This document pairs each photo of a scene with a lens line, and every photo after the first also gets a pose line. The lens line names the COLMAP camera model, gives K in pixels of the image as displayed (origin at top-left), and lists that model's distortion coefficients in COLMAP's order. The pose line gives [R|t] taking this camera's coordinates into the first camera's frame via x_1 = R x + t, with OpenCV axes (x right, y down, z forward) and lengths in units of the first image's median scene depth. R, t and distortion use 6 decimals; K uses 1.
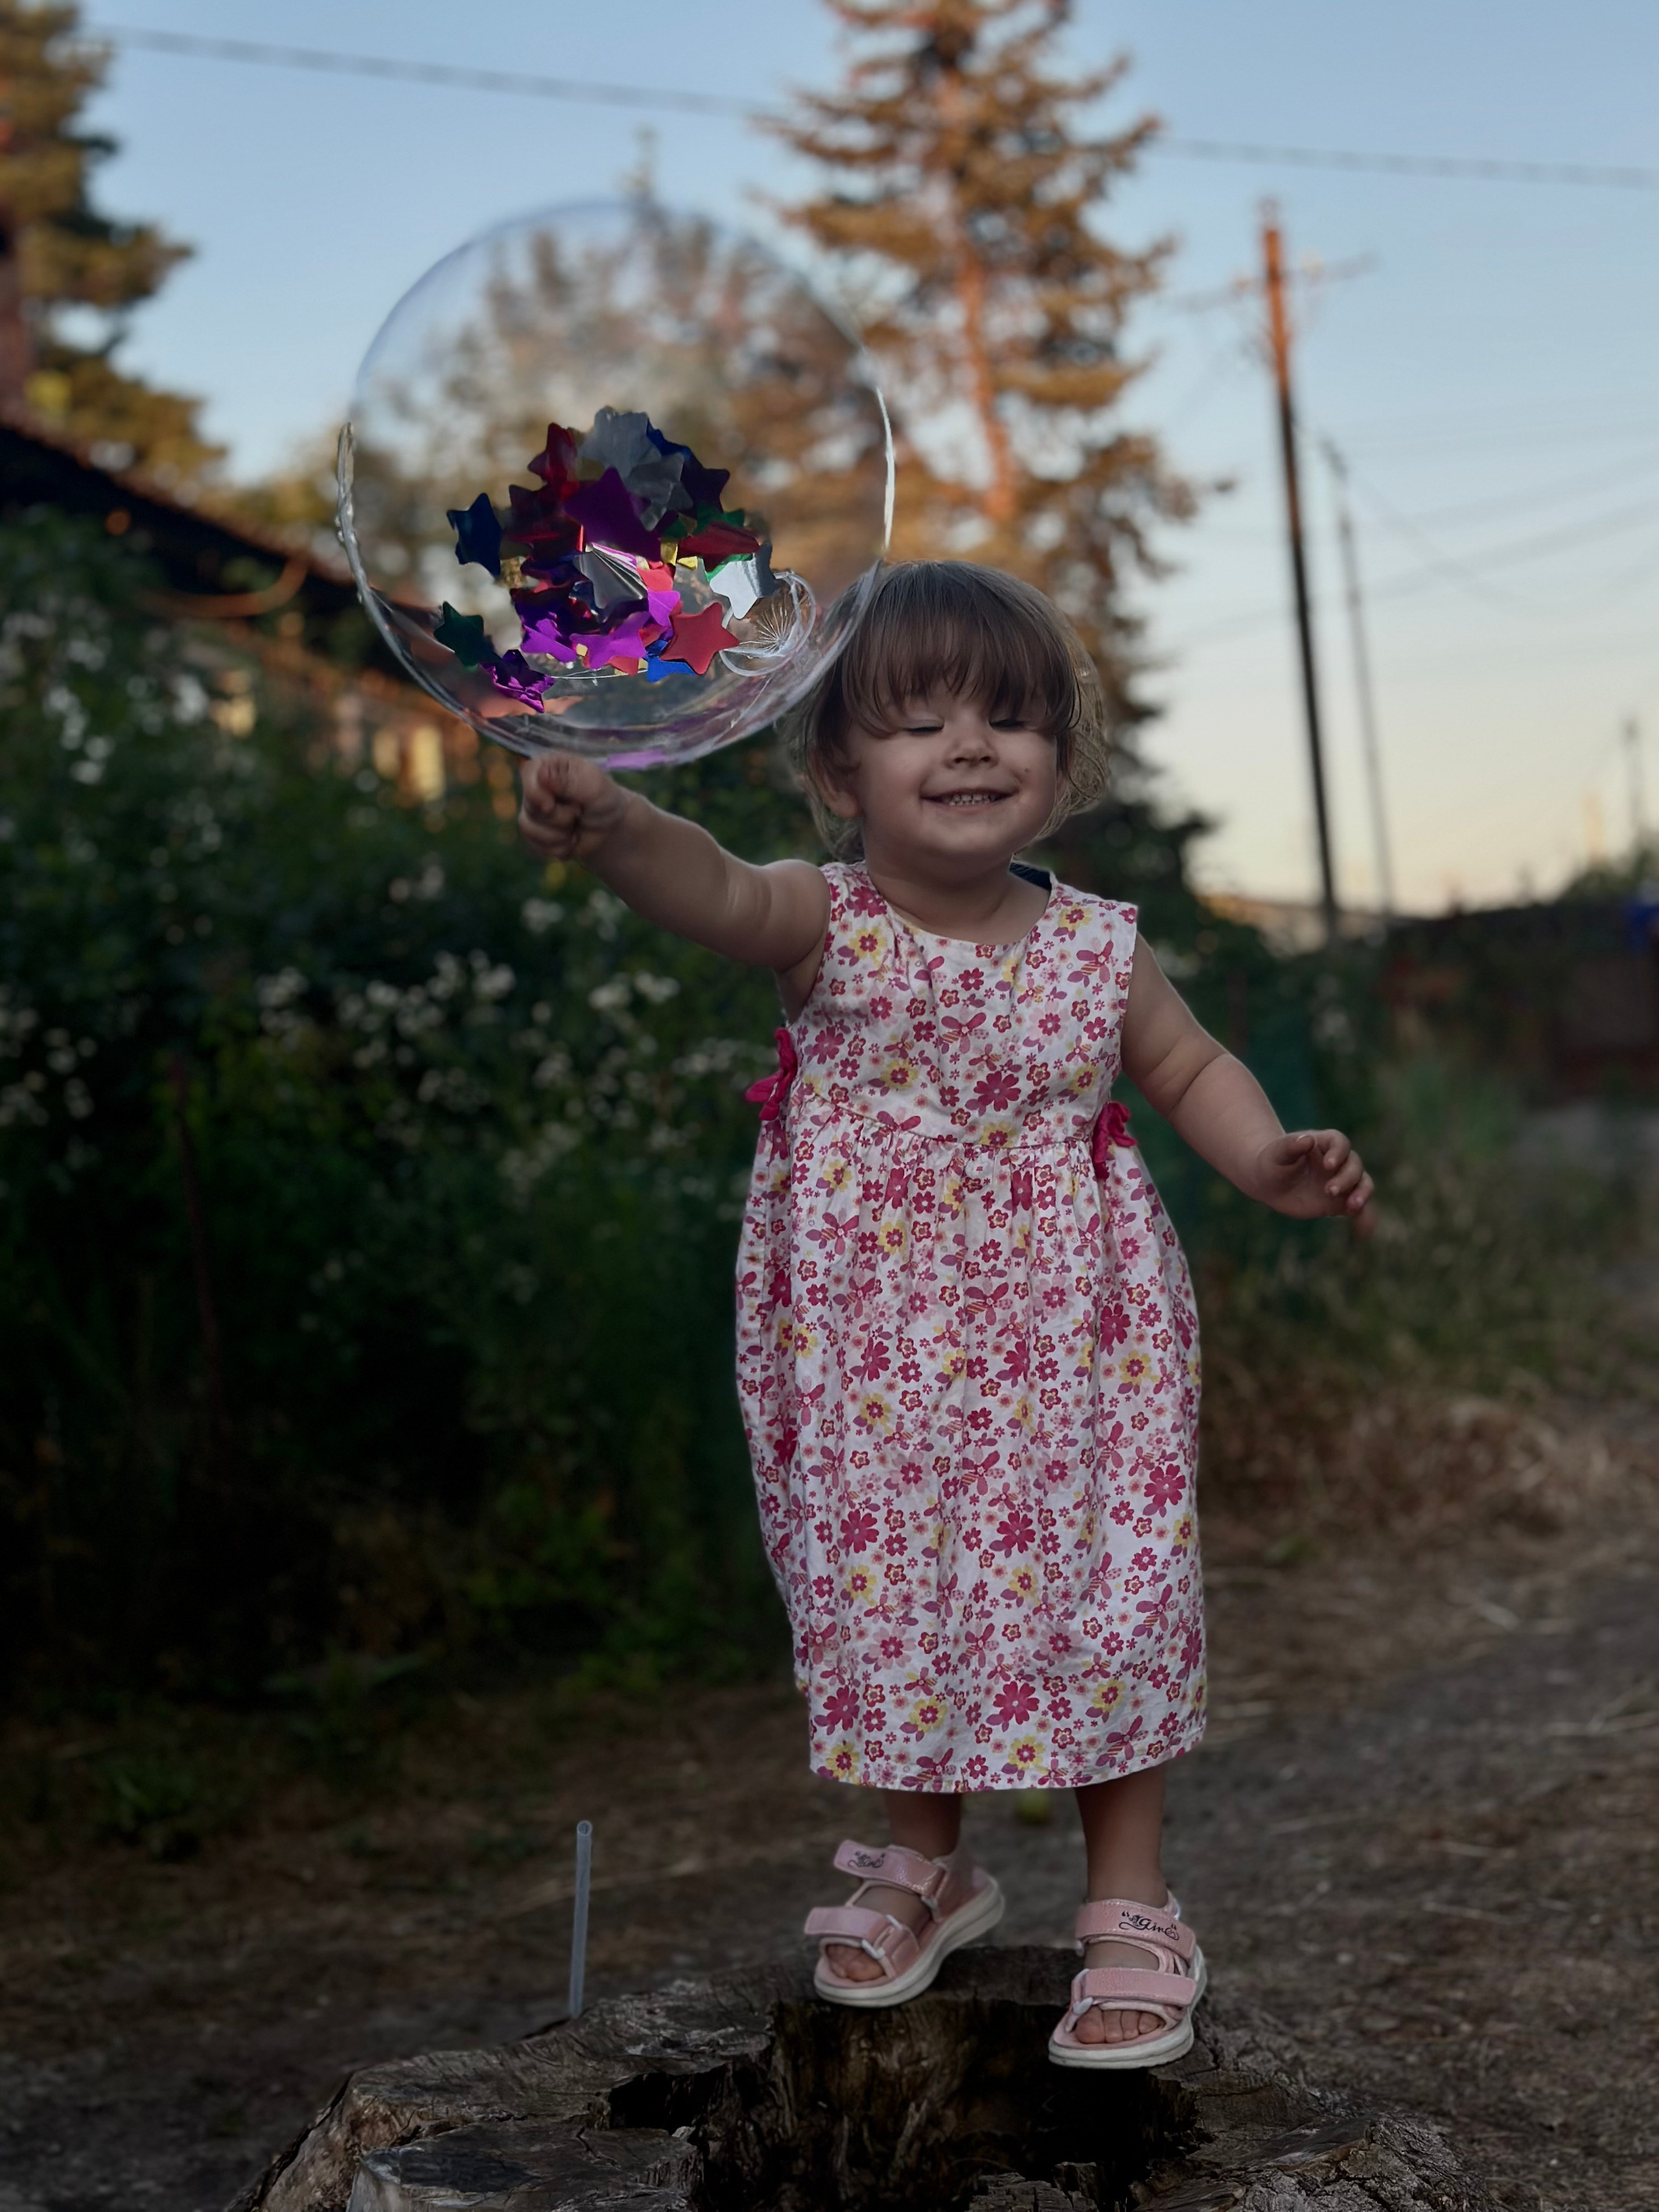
lens RADIAL K [[3076.8, 0, 842.3], [0, 3076.8, 1099.2], [0, 0, 1]] dist [0.154987, -0.296922]
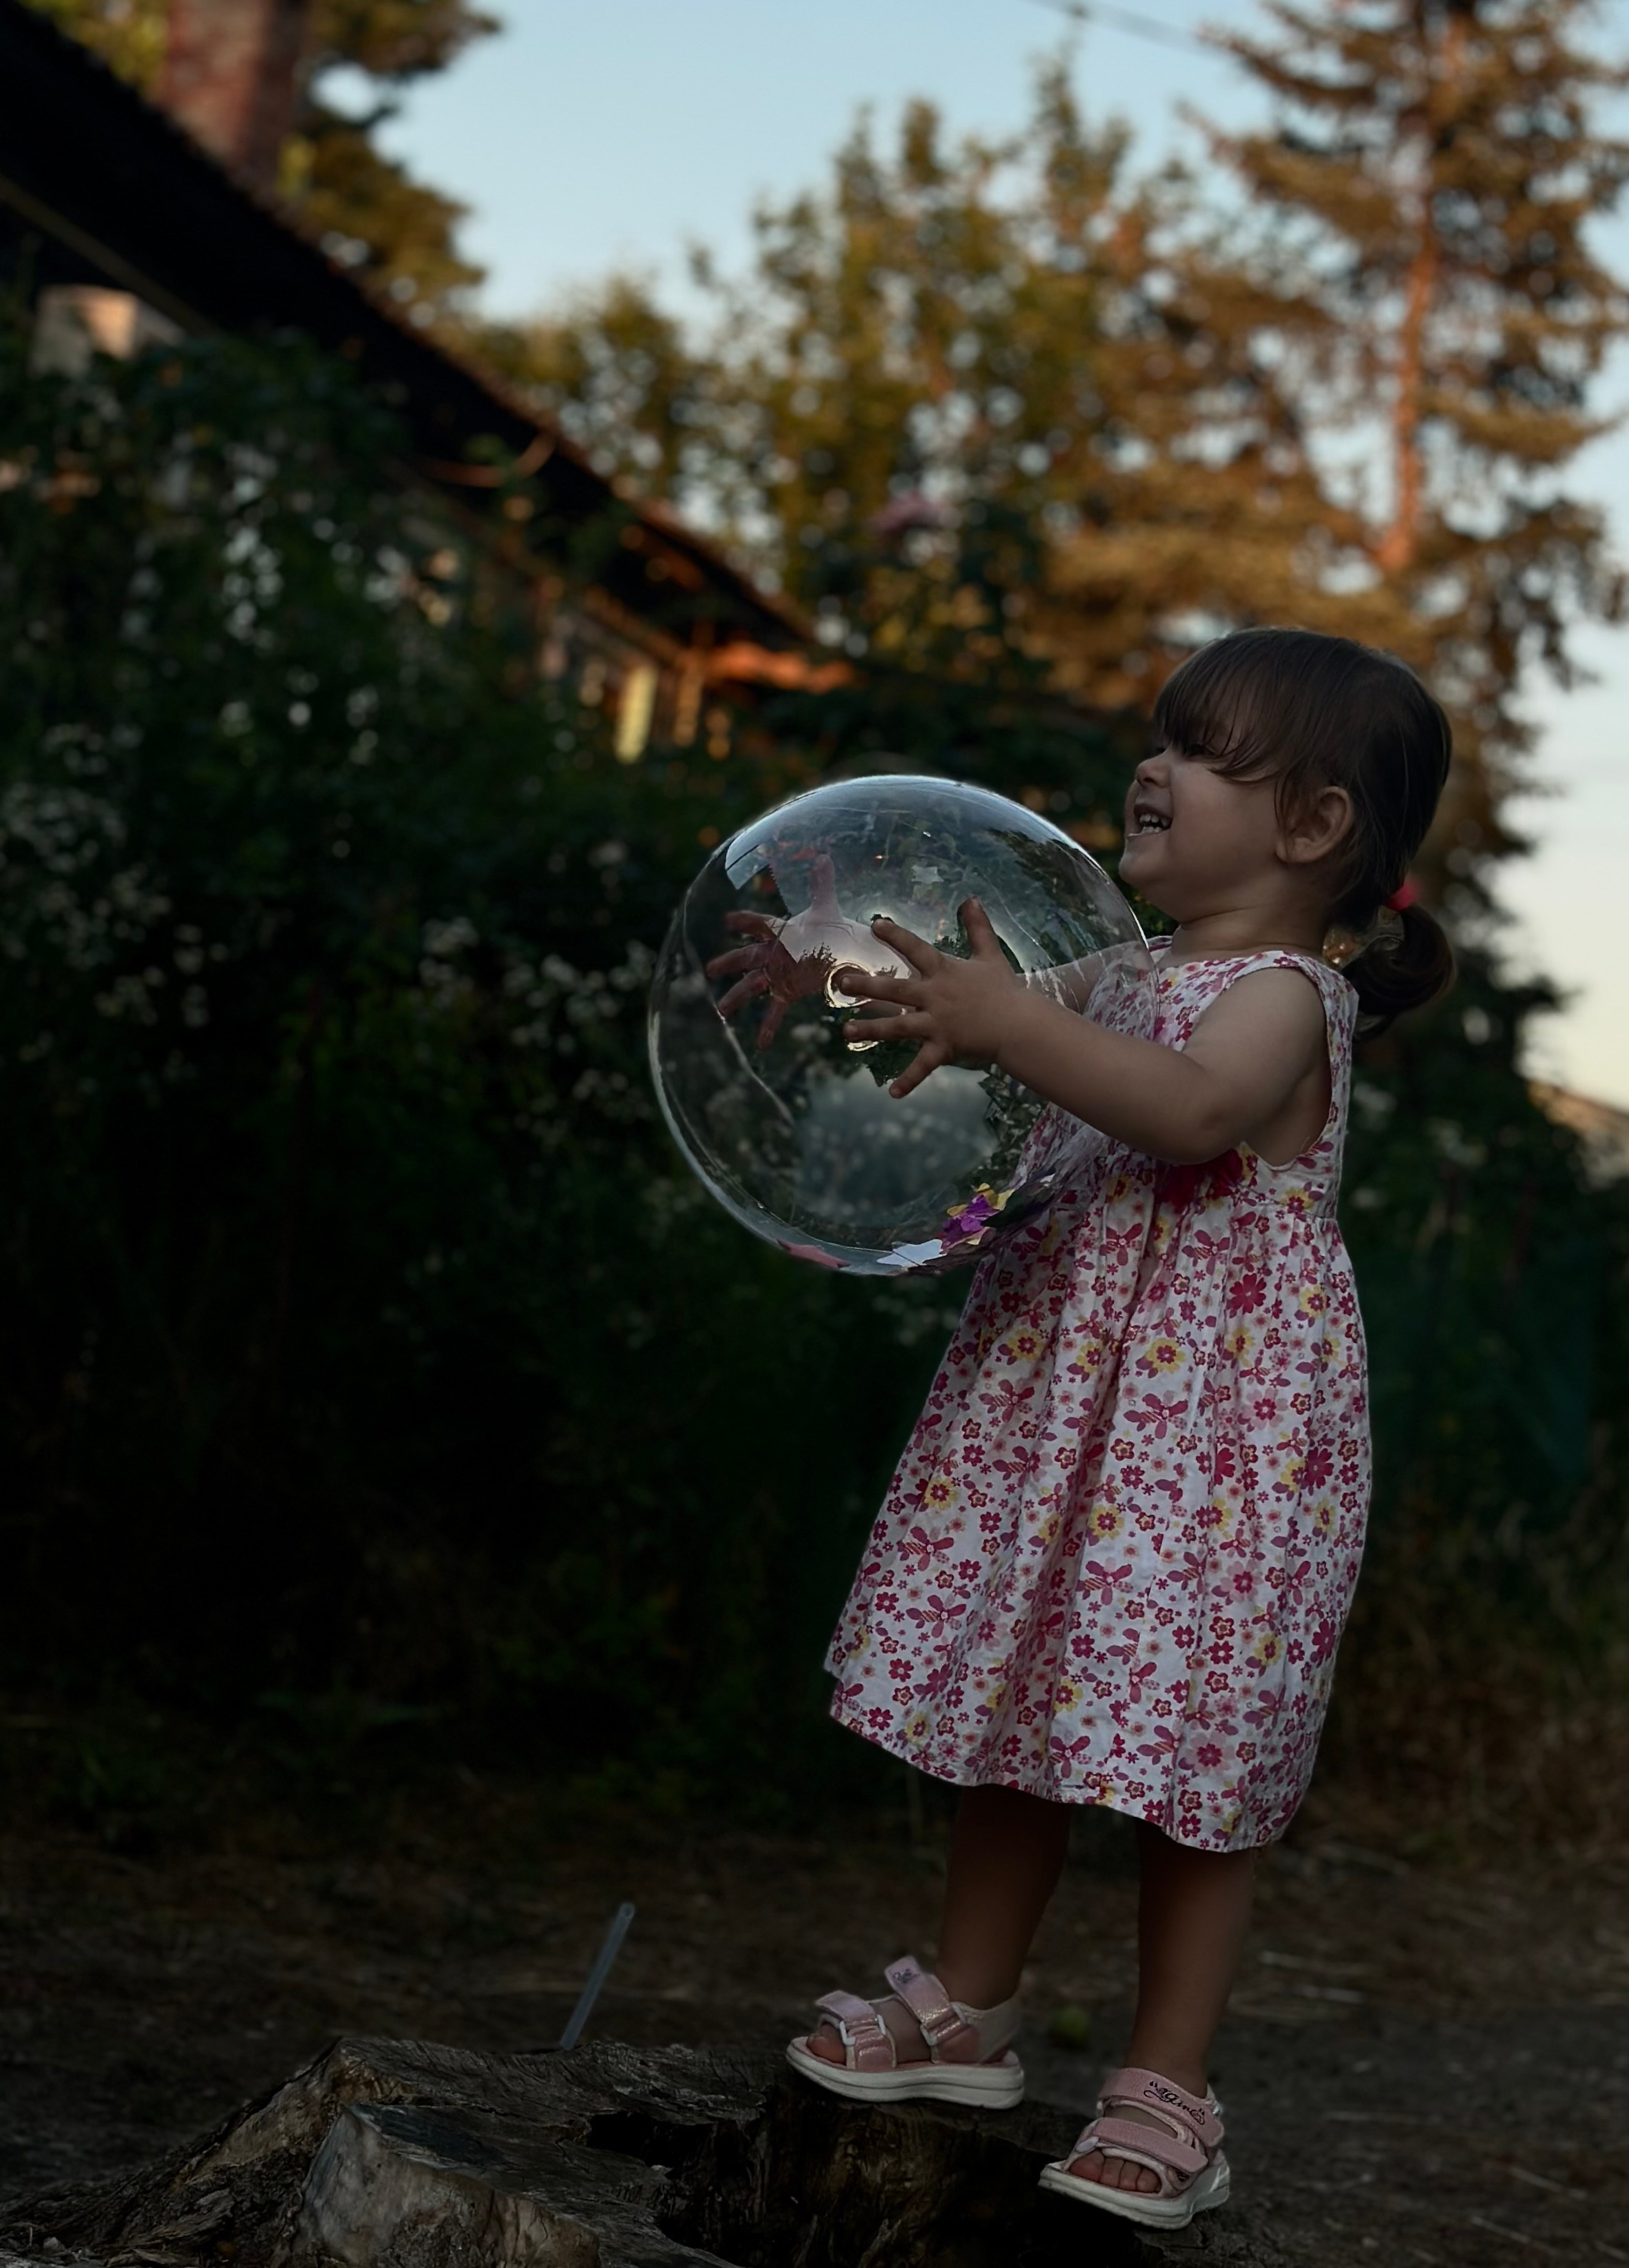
lens RADIAL K [[4022.6, 0, 831.3], [0, 4022.6, 1180.4], [0, 0, 1]] dist [0.130605, -0.066038]
pose [[0.971268, 0.232817, -0.049340, -0.003830], [-0.233232, 0.972417, -0.002745, 0.009474], [0.047340, 0.014174, 0.998778, -0.141840]]
